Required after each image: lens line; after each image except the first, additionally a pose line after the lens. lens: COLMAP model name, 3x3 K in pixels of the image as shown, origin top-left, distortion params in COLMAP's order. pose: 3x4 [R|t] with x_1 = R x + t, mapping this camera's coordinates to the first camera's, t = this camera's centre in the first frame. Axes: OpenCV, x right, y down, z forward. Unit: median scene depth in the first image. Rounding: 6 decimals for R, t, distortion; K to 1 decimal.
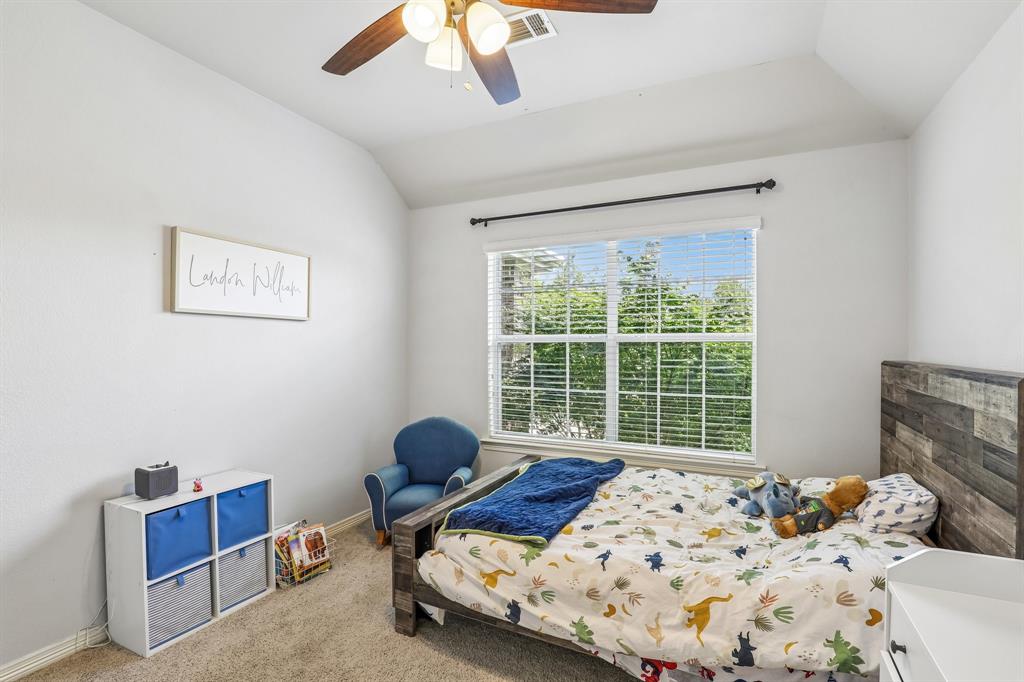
lens RADIAL K [[475.3, 0, 517.6], [0, 475.3, 348.5], [0, 0, 1]] dist [-0.029676, 0.000806]
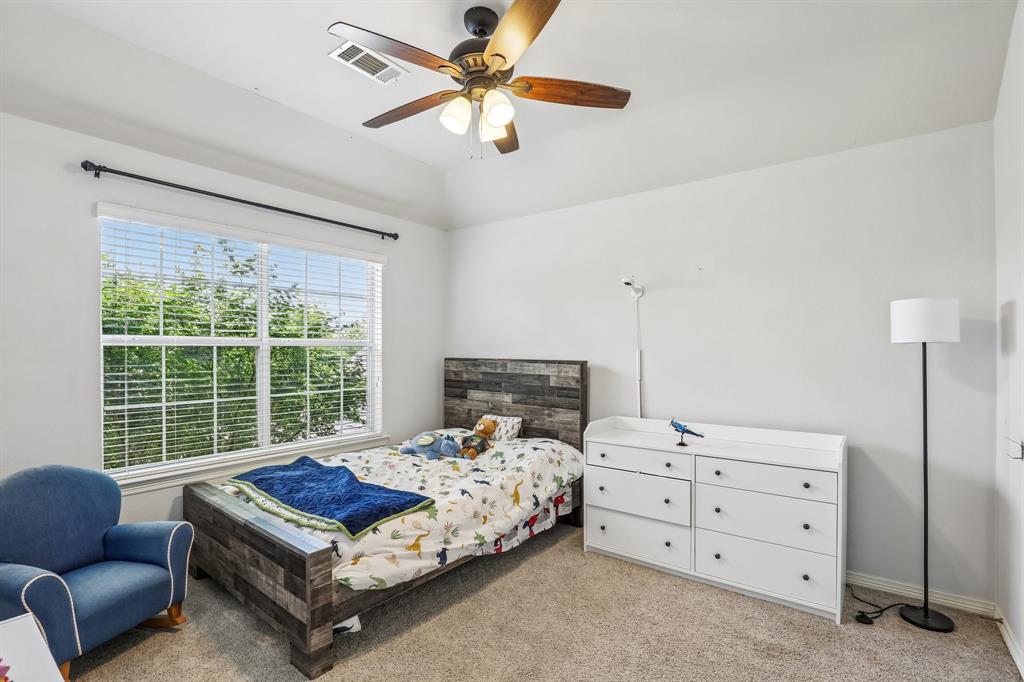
lens RADIAL K [[475.3, 0, 517.6], [0, 475.3, 348.5], [0, 0, 1]] dist [-0.029676, 0.000806]
pose [[0.189381, -0.000276, 0.981904, -1.049212], [0.006007, 0.999982, -0.000877, -0.006532], [-0.981885, 0.006064, 0.189379, 0.467370]]
